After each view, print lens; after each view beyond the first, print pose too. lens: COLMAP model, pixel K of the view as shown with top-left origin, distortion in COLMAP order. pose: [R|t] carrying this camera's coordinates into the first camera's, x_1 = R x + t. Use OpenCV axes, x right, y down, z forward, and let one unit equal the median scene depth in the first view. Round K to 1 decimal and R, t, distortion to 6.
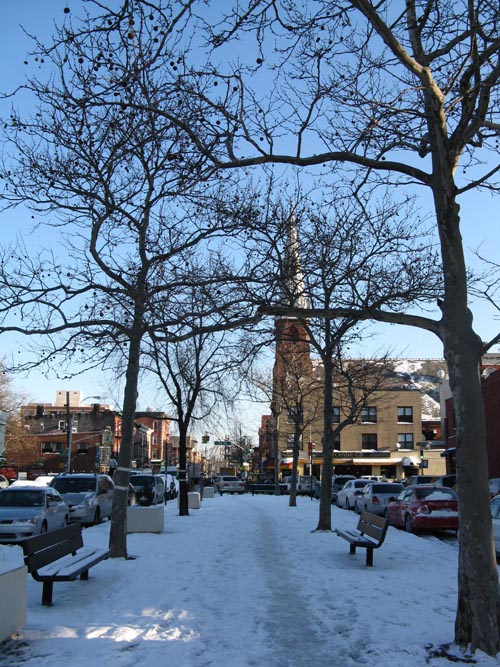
lens RADIAL K [[686.0, 0, 259.1], [0, 686.0, 336.0], [0, 0, 1]] dist [-0.205191, 0.239323]
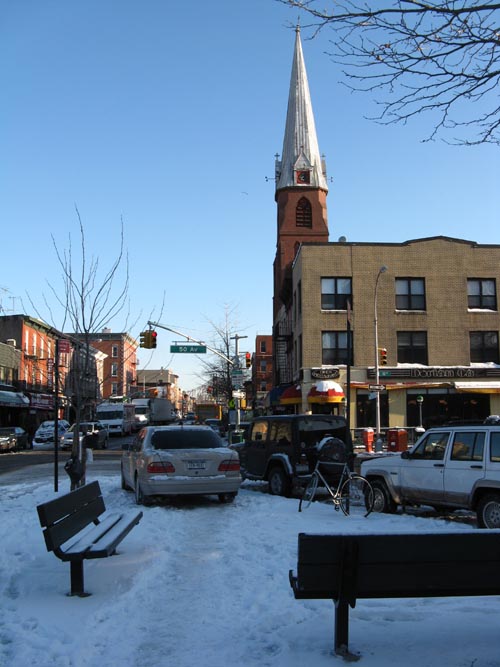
lens RADIAL K [[686.0, 0, 259.1], [0, 686.0, 336.0], [0, 0, 1]] dist [-0.205191, 0.239323]
pose [[0.999798, -0.009807, 0.017554, -0.012791], [0.008229, 0.996101, 0.087835, 0.103298], [-0.018347, -0.087673, 0.995980, 0.514405]]
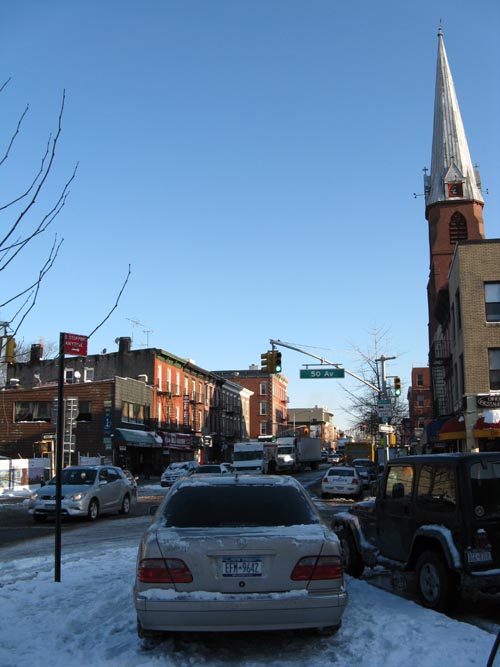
lens RADIAL K [[686.0, 0, 259.1], [0, 686.0, 336.0], [0, 0, 1]] dist [-0.205191, 0.239323]
pose [[0.977275, -0.046321, -0.206853, -0.007833], [0.052317, 0.998351, 0.023609, 0.120282], [0.205419, -0.033895, 0.978087, 0.596888]]
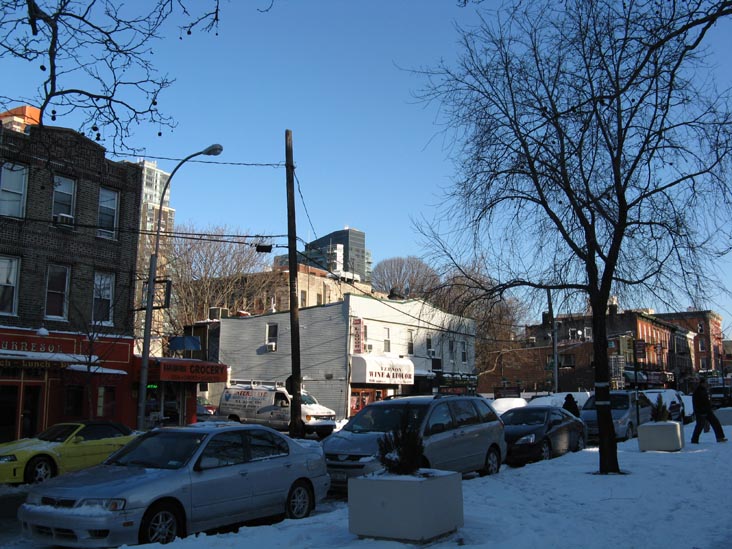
lens RADIAL K [[752.9, 0, 371.7], [0, 752.9, 261.8], [0, 0, 1]] dist [-0.205191, 0.239323]
pose [[0.827520, -0.101886, -0.552115, 0.019031], [0.117449, 0.993053, -0.007221, 0.029210], [0.549015, -0.058870, 0.833737, 0.145062]]
